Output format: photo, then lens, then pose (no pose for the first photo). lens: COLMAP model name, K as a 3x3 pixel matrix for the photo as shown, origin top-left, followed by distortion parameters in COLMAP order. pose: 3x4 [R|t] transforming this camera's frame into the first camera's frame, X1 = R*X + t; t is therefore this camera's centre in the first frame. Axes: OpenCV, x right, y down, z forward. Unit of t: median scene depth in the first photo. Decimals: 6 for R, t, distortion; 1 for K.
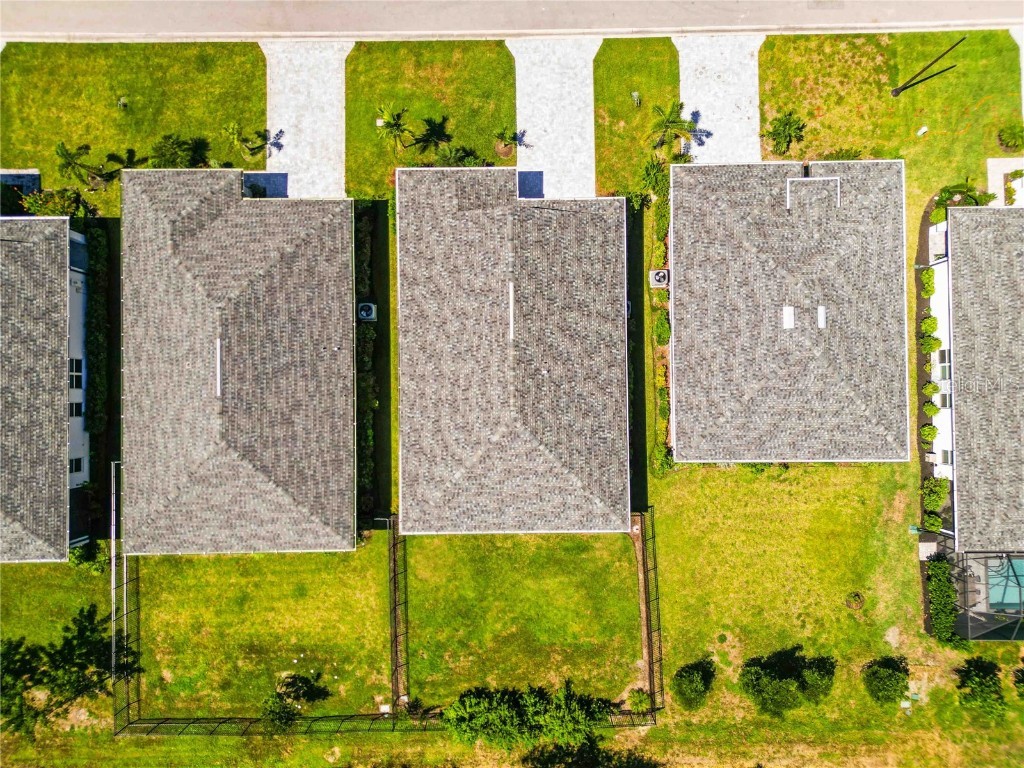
lens RADIAL K [[716.4, 0, 508.9], [0, 716.4, 382.2], [0, 0, 1]] dist [0.072107, -0.072191]
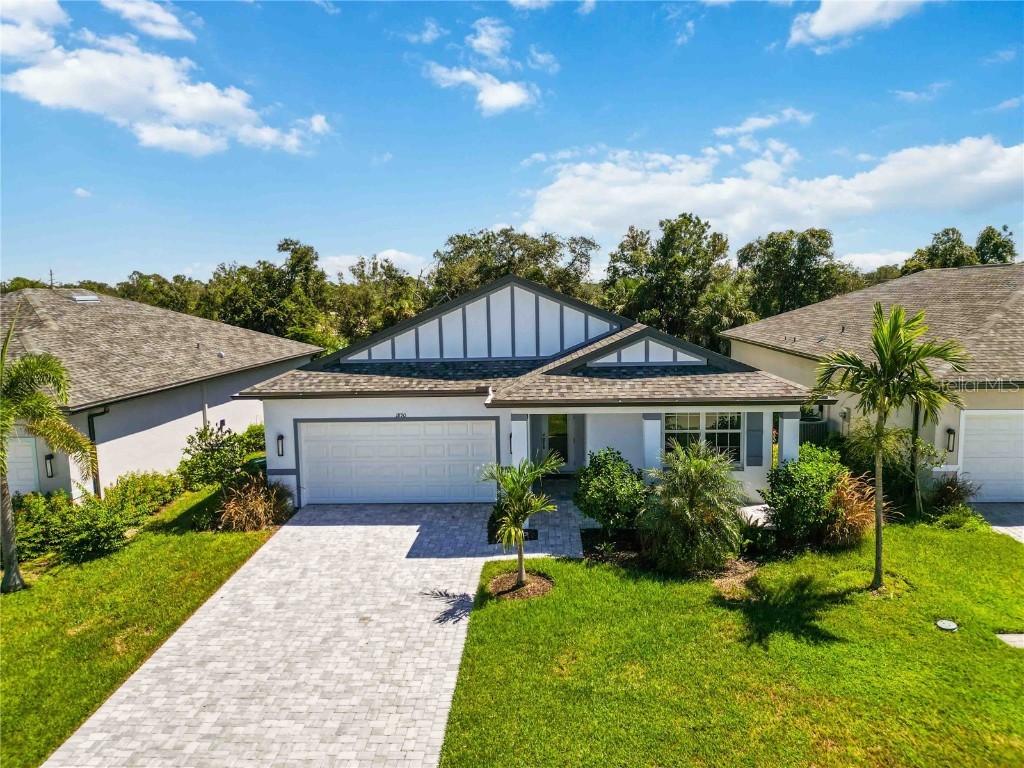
lens RADIAL K [[716.4, 0, 508.9], [0, 716.4, 382.2], [0, 0, 1]] dist [0.072107, -0.072191]
pose [[-0.996753, 0.020644, 0.077823, -0.026611], [0.075393, -0.099914, 0.992136, -0.615367], [0.028257, 0.994782, 0.098033, 0.902772]]
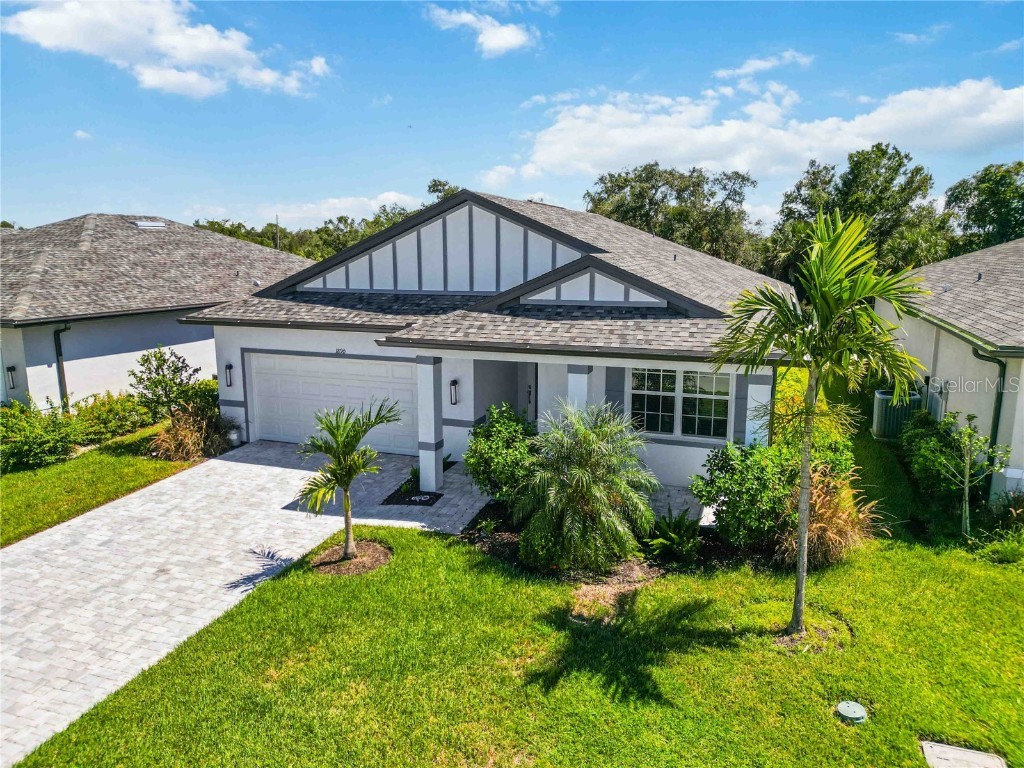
lens RADIAL K [[716.4, 0, 508.9], [0, 716.4, 382.2], [0, 0, 1]] dist [0.072107, -0.072191]
pose [[-0.932772, -0.056596, 0.355995, -0.140545], [0.360465, -0.148421, 0.920889, -0.528182], [0.000719, 0.987303, 0.158844, 0.916832]]
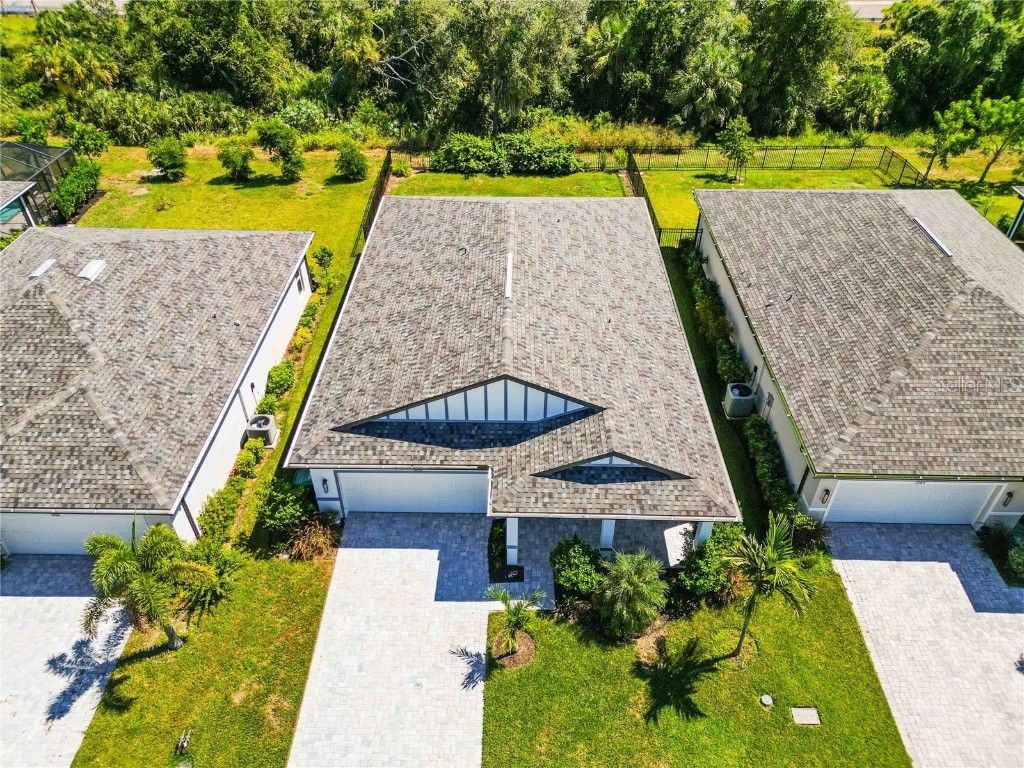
lens RADIAL K [[716.4, 0, 508.9], [0, 716.4, 382.2], [0, 0, 1]] dist [0.072107, -0.072191]
pose [[-0.999476, -0.014226, 0.029059, -0.014253], [0.031737, -0.605710, 0.795052, -0.593705], [0.006290, 0.795558, 0.605845, 0.601417]]
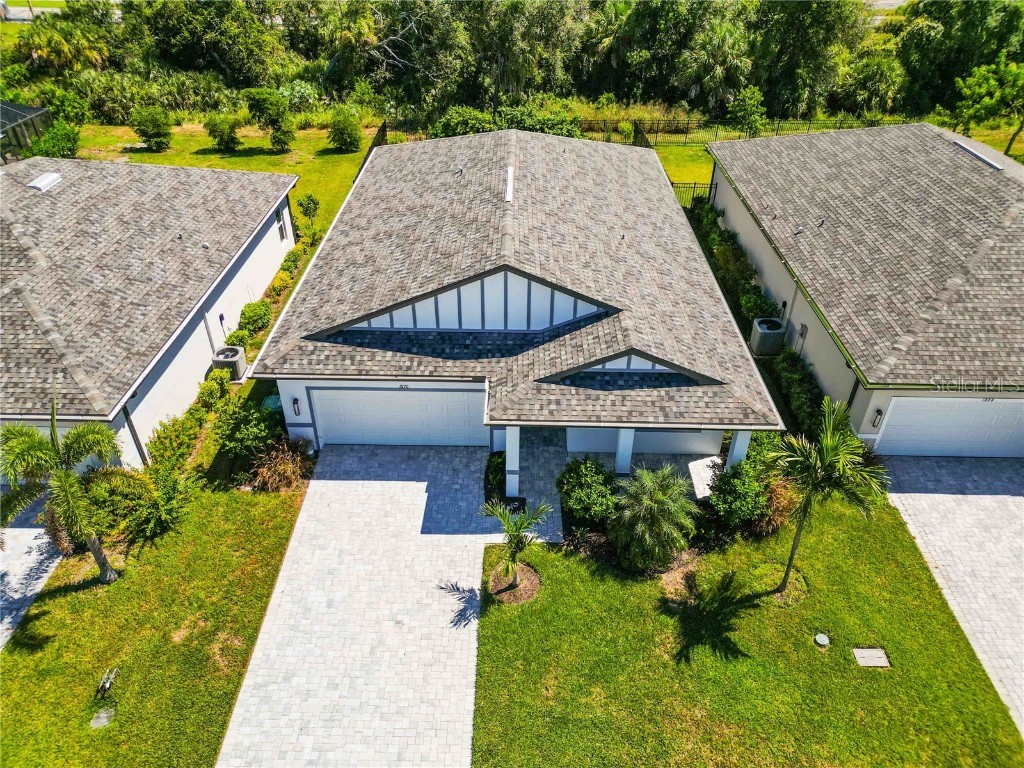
lens RADIAL K [[716.4, 0, 508.9], [0, 716.4, 382.2], [0, 0, 1]] dist [0.072107, -0.072191]
pose [[-0.999441, -0.015632, 0.029561, -0.013228], [0.033272, -0.553349, 0.832284, -0.590493], [0.003348, 0.832803, 0.553560, 0.713672]]
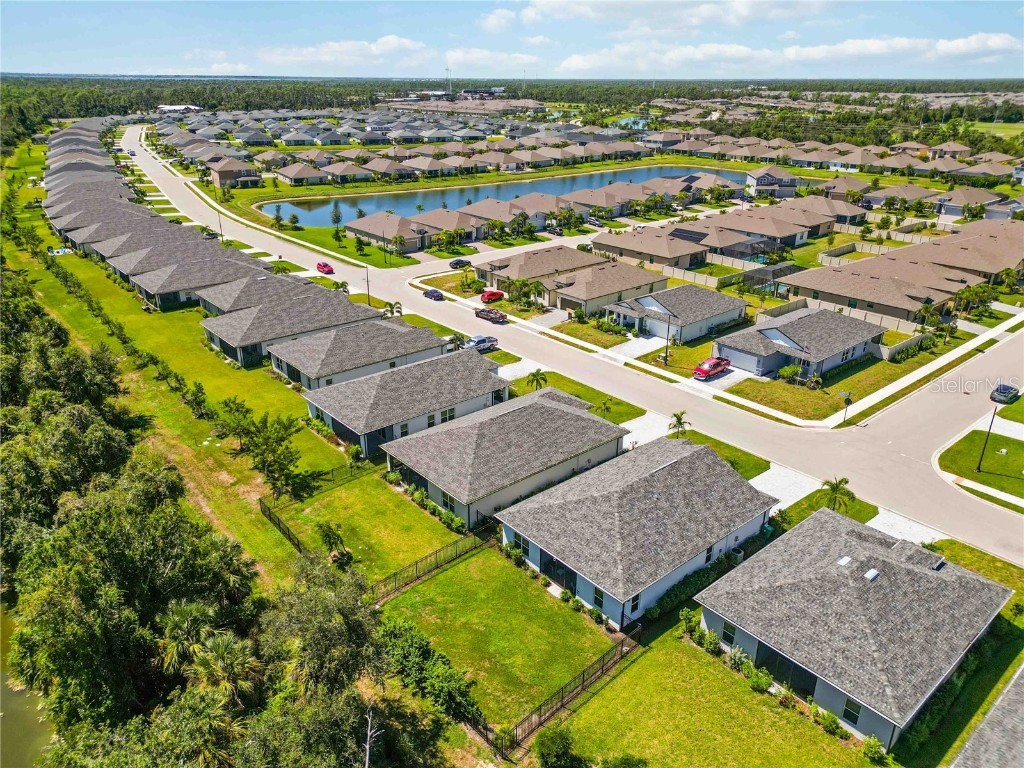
lens RADIAL K [[716.4, 0, 508.9], [0, 716.4, 382.2], [0, 0, 1]] dist [0.072107, -0.072191]
pose [[0.641629, 0.308462, -0.702256, 0.697564], [-0.766985, 0.266177, -0.583852, 0.858170], [0.006828, 0.913236, 0.407373, 0.200813]]
